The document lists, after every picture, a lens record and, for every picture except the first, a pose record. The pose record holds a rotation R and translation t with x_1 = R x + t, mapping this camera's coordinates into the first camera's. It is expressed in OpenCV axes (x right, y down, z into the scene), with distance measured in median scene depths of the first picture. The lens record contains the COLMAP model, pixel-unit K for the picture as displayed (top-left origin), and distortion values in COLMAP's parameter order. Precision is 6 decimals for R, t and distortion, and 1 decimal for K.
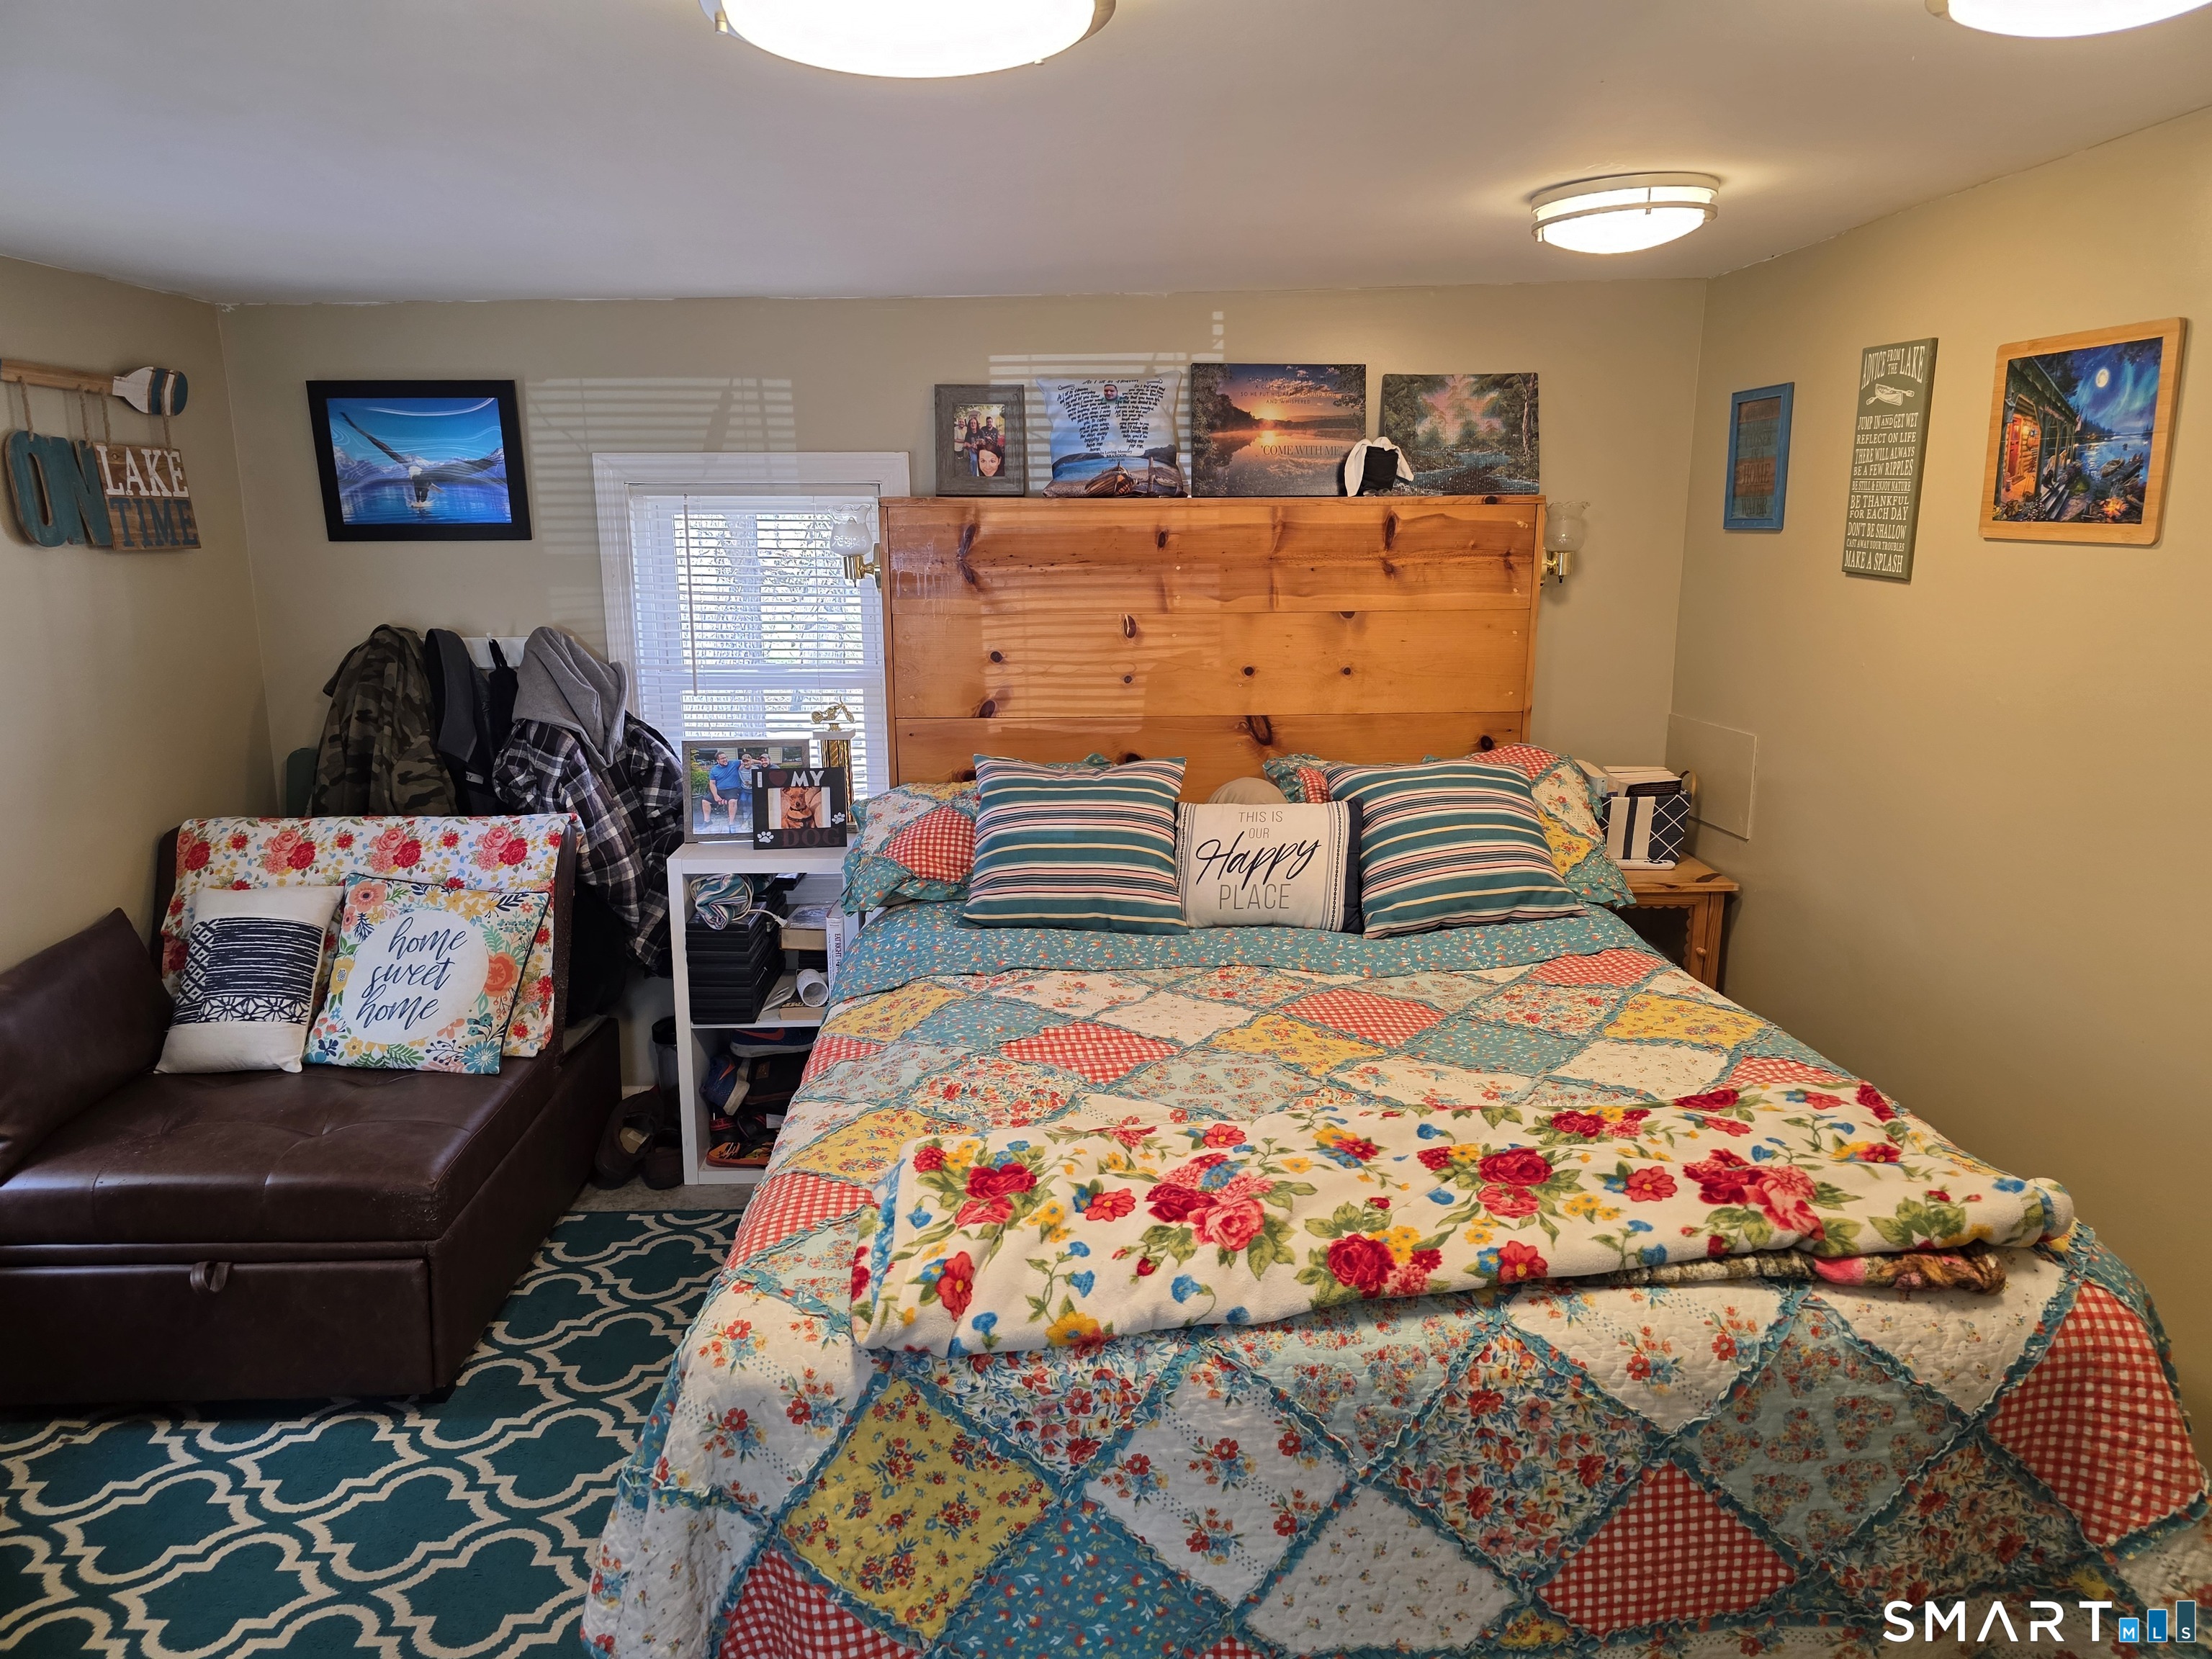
lens RADIAL K [[1479.9, 0, 1098.8], [0, 1479.9, 816.6], [0, 0, 1]] dist [0.062792, -0.058872]
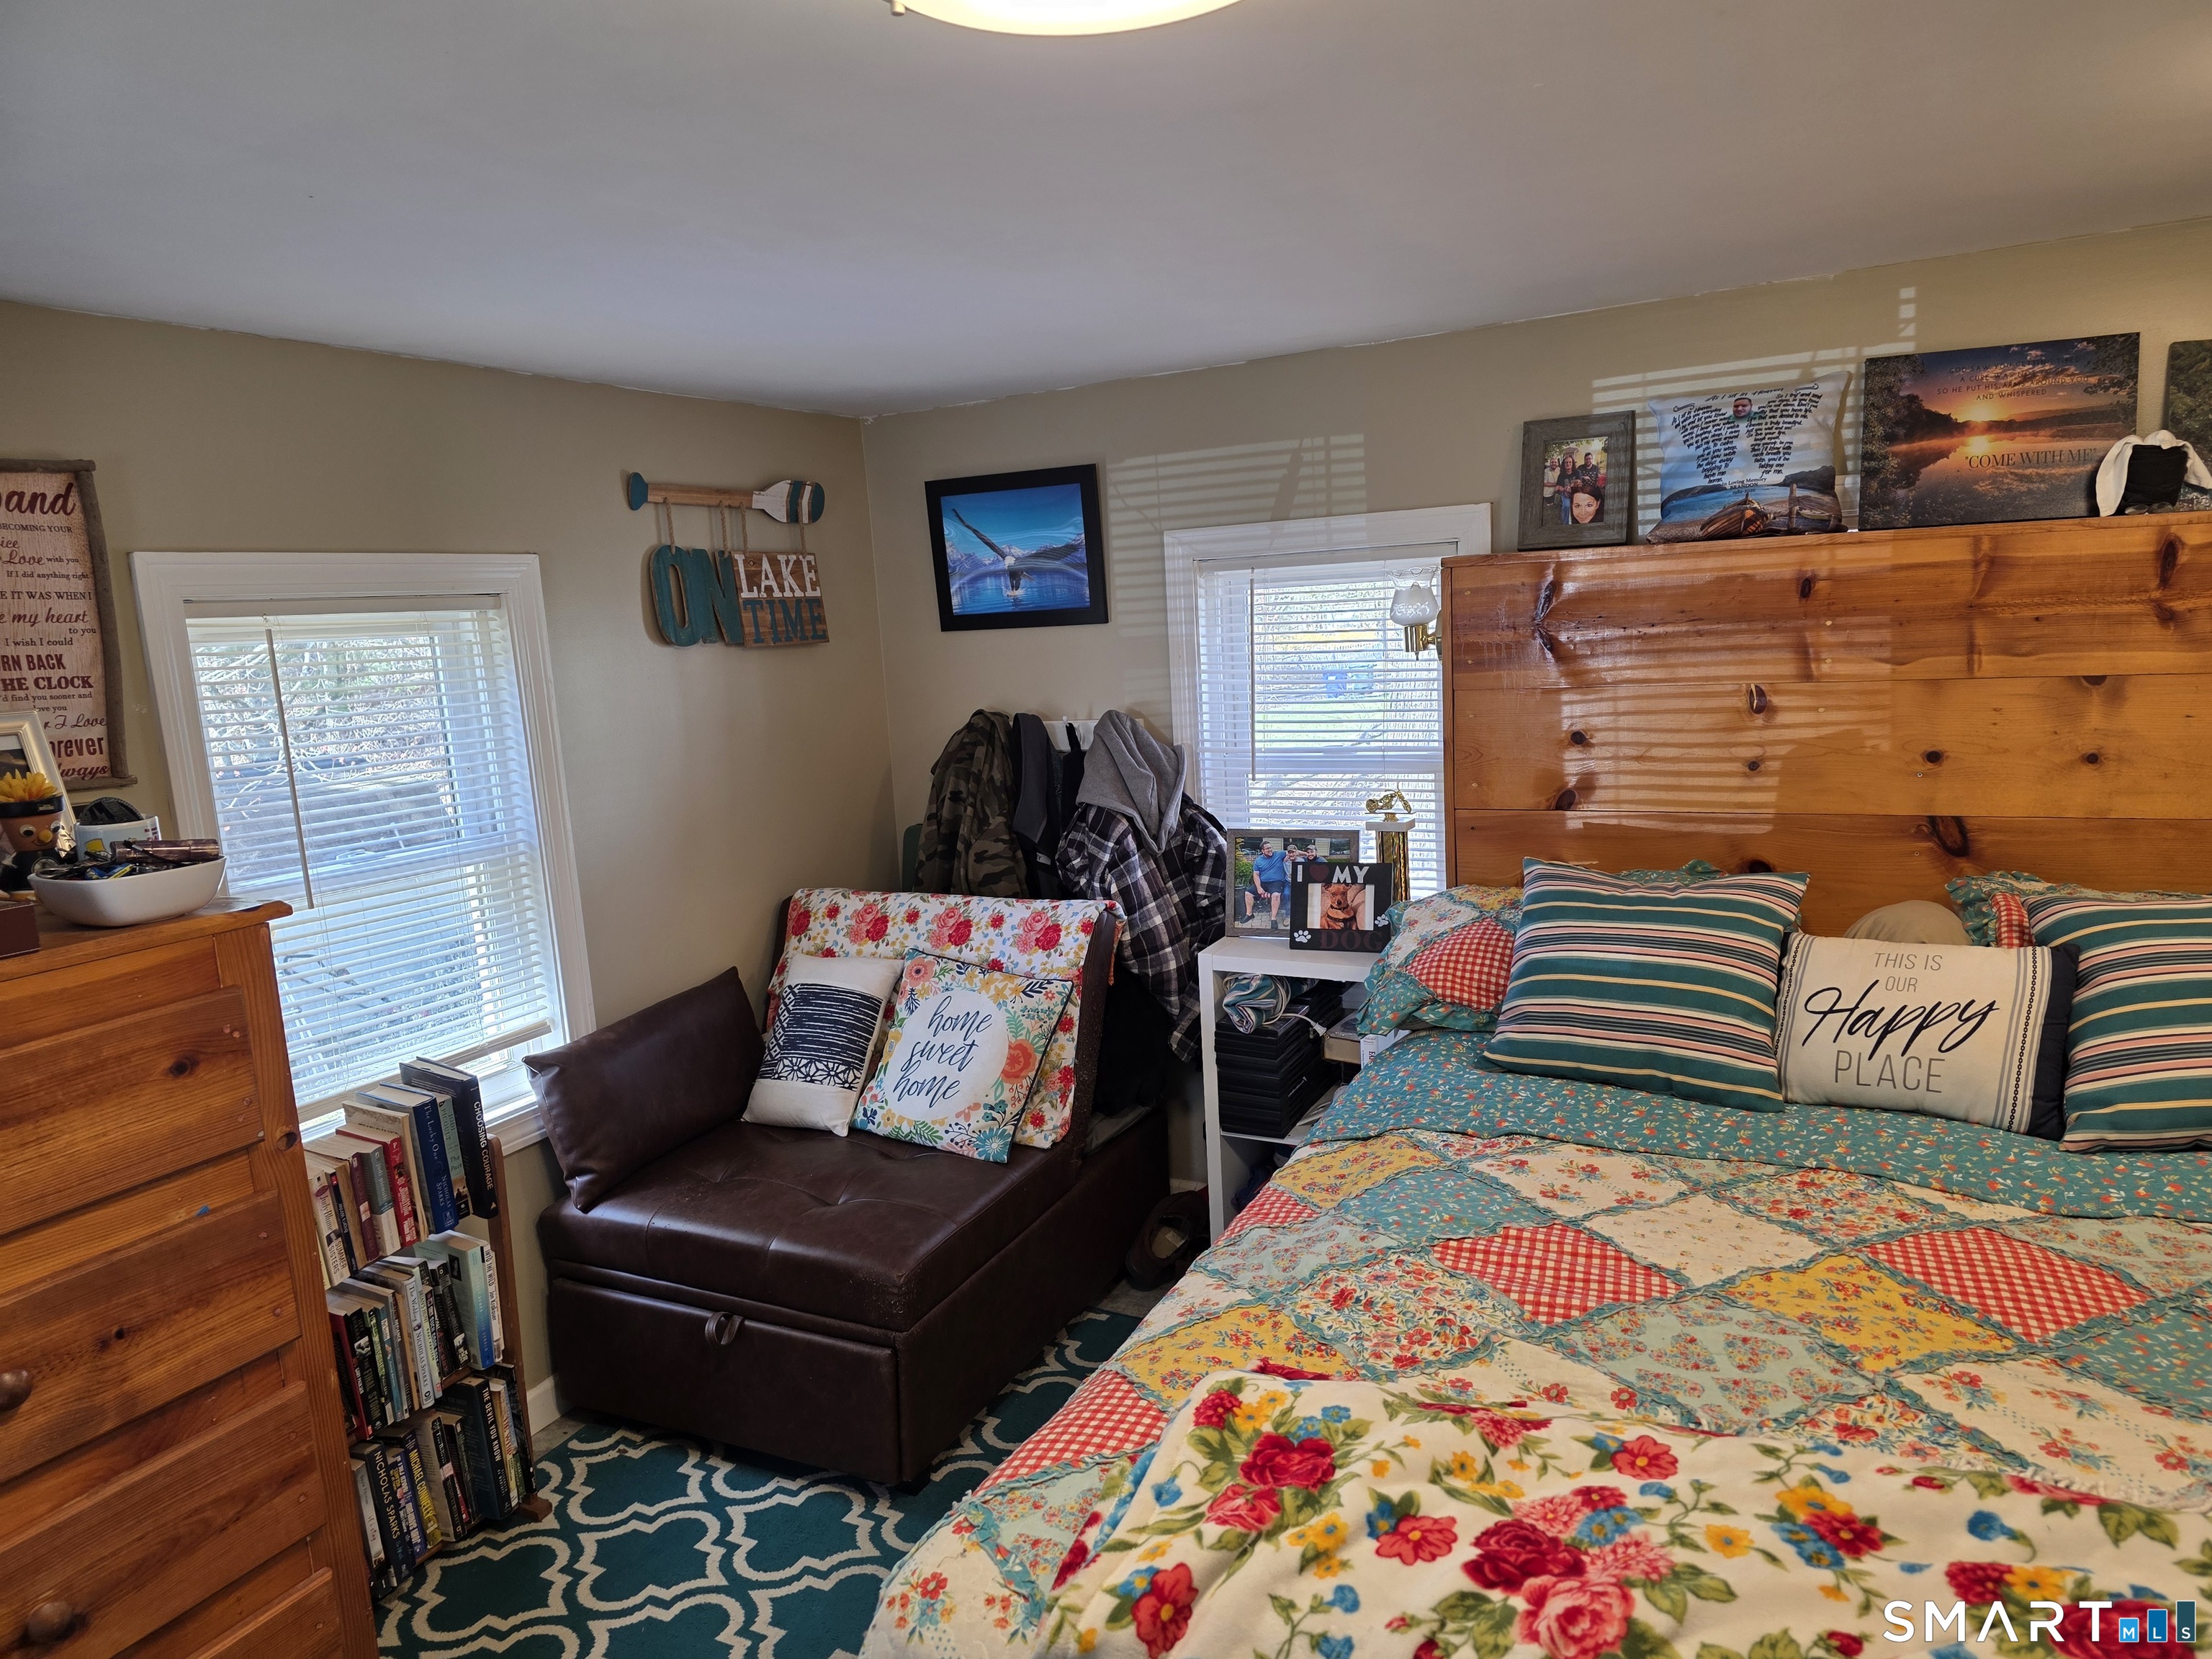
lens RADIAL K [[1479.9, 0, 1103.1], [0, 1479.9, 849.0], [0, 0, 1]] dist [0.062792, -0.058872]
pose [[0.876741, 0.038233, -0.479440, 0.111998], [-0.046665, 0.998894, -0.005677, -0.031863], [0.478693, 0.027350, 0.877556, 0.153061]]
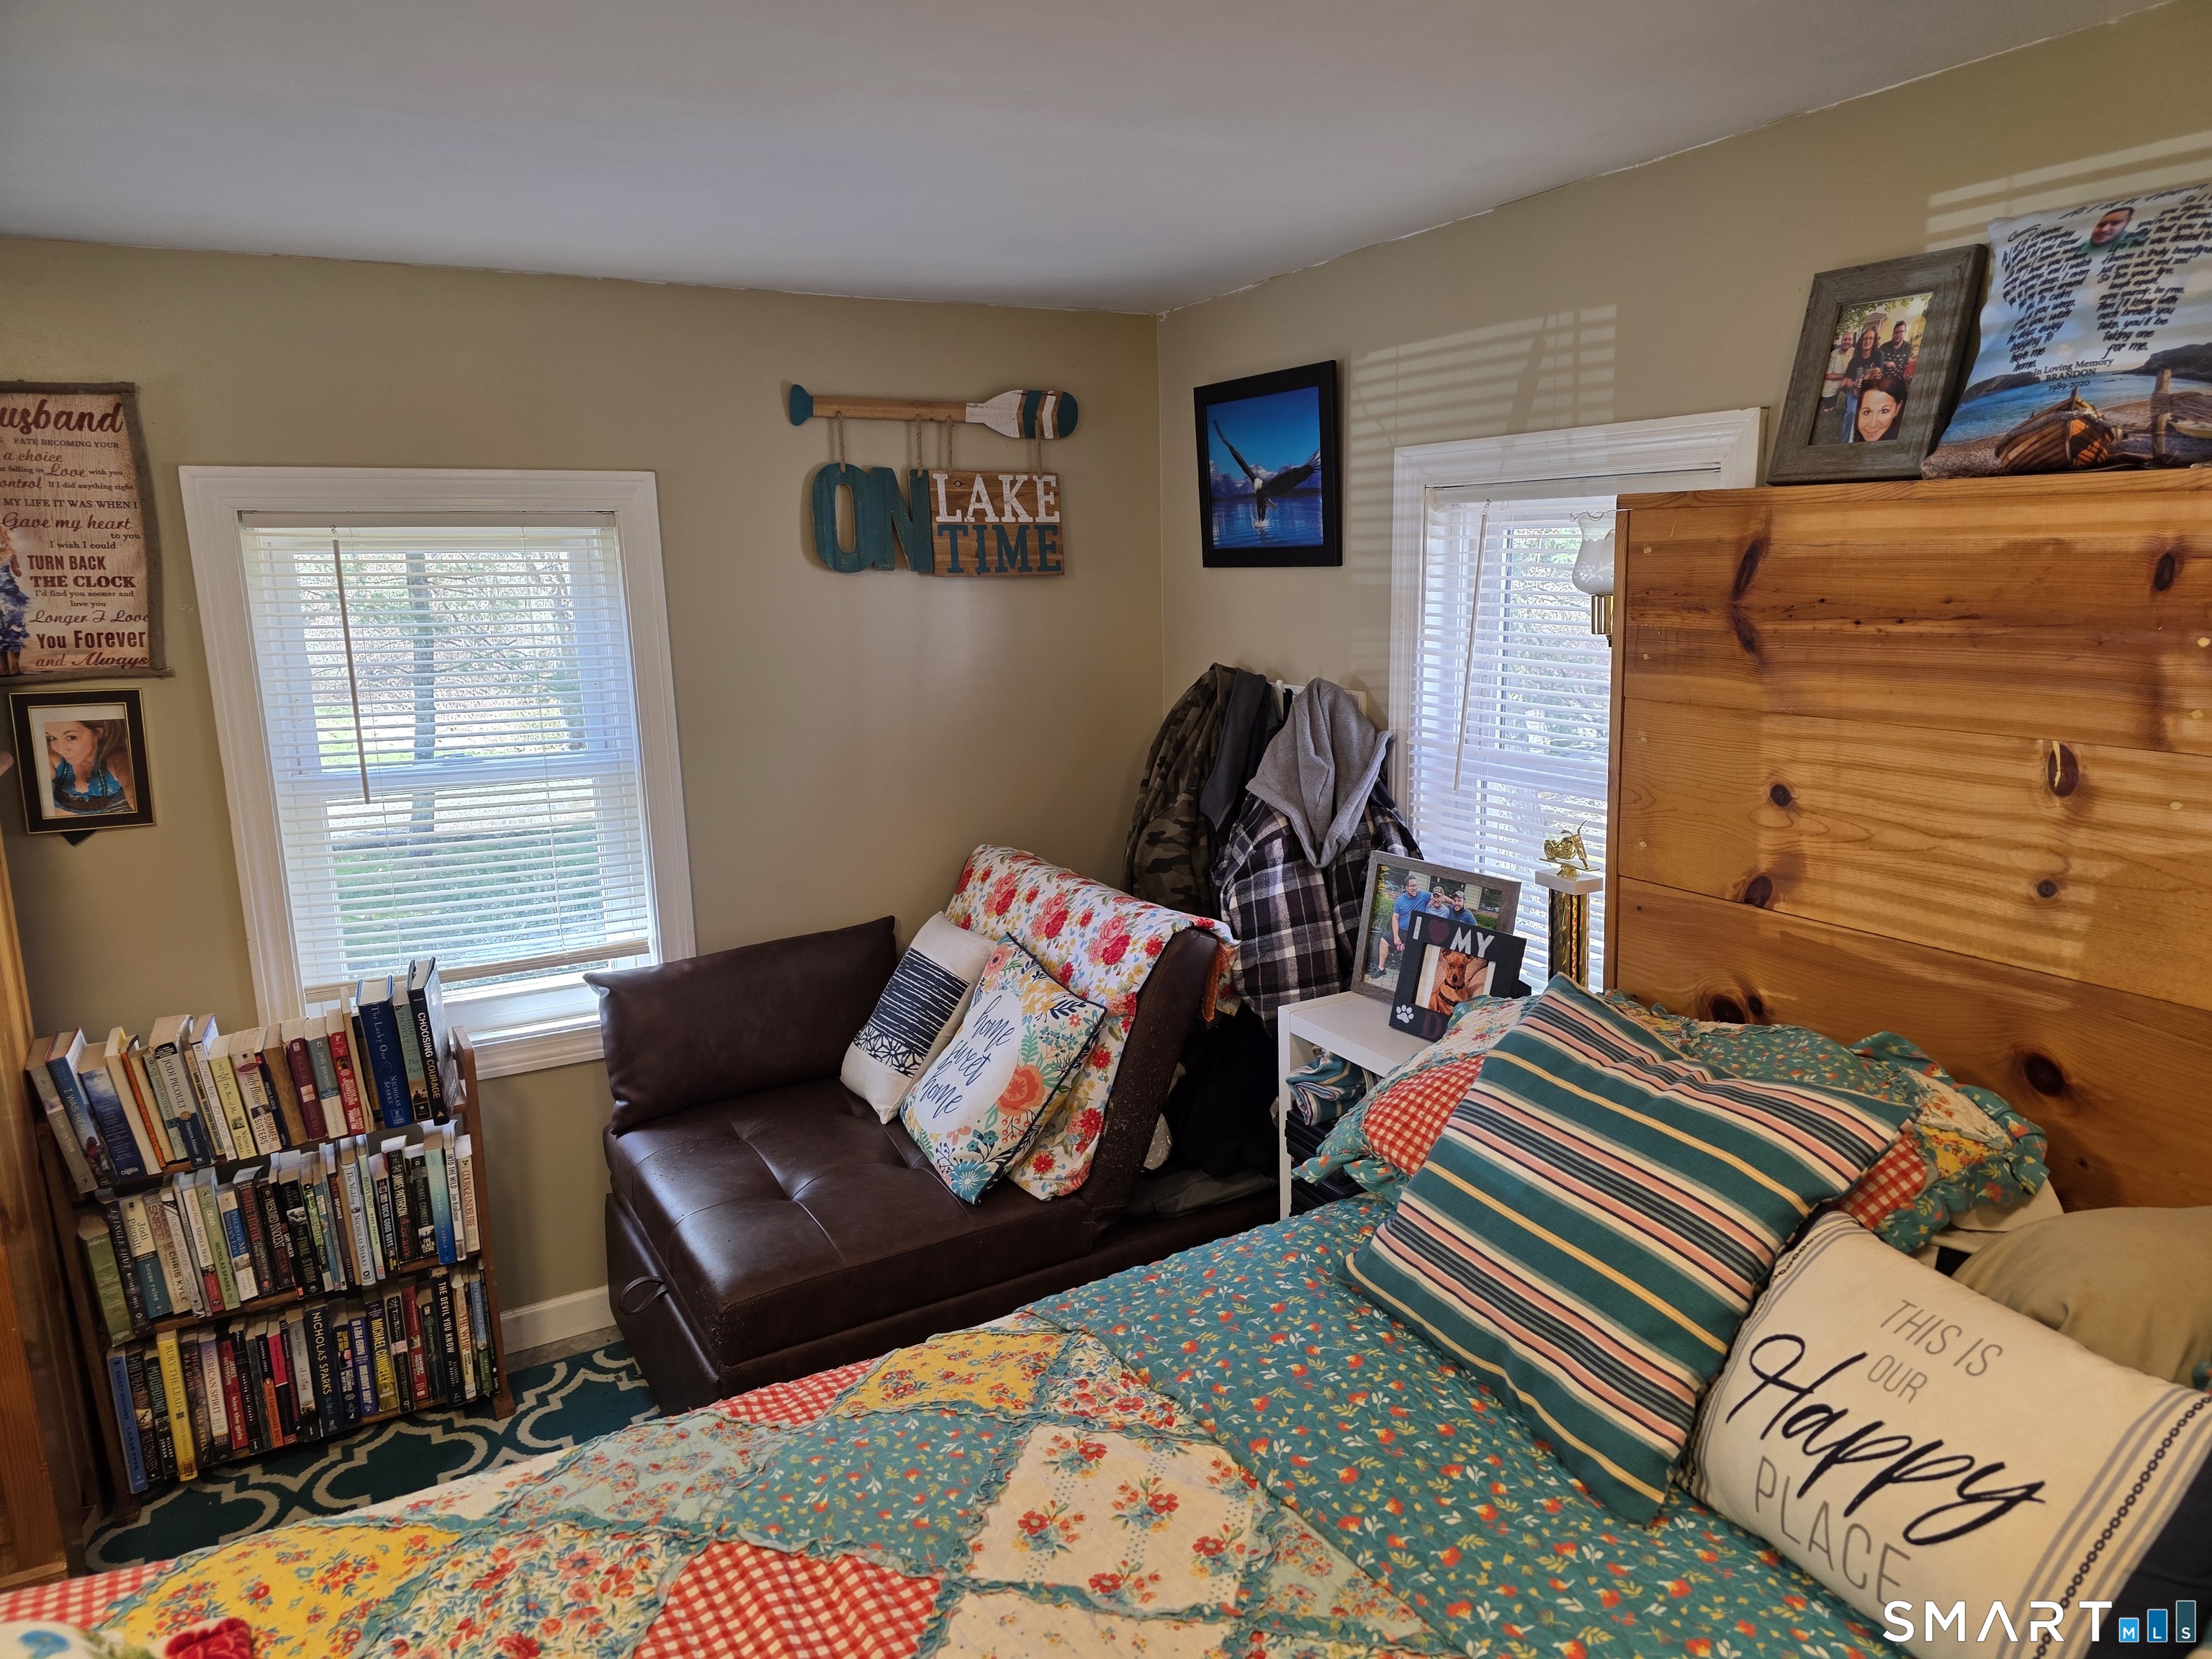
lens RADIAL K [[1479.9, 0, 1132.2], [0, 1479.9, 849.7], [0, 0, 1]] dist [0.062792, -0.058872]
pose [[0.466037, 0.176004, -0.867082, 0.311138], [-0.159739, 0.980647, 0.113200, -0.125781], [0.870226, 0.085751, 0.485133, 0.619107]]
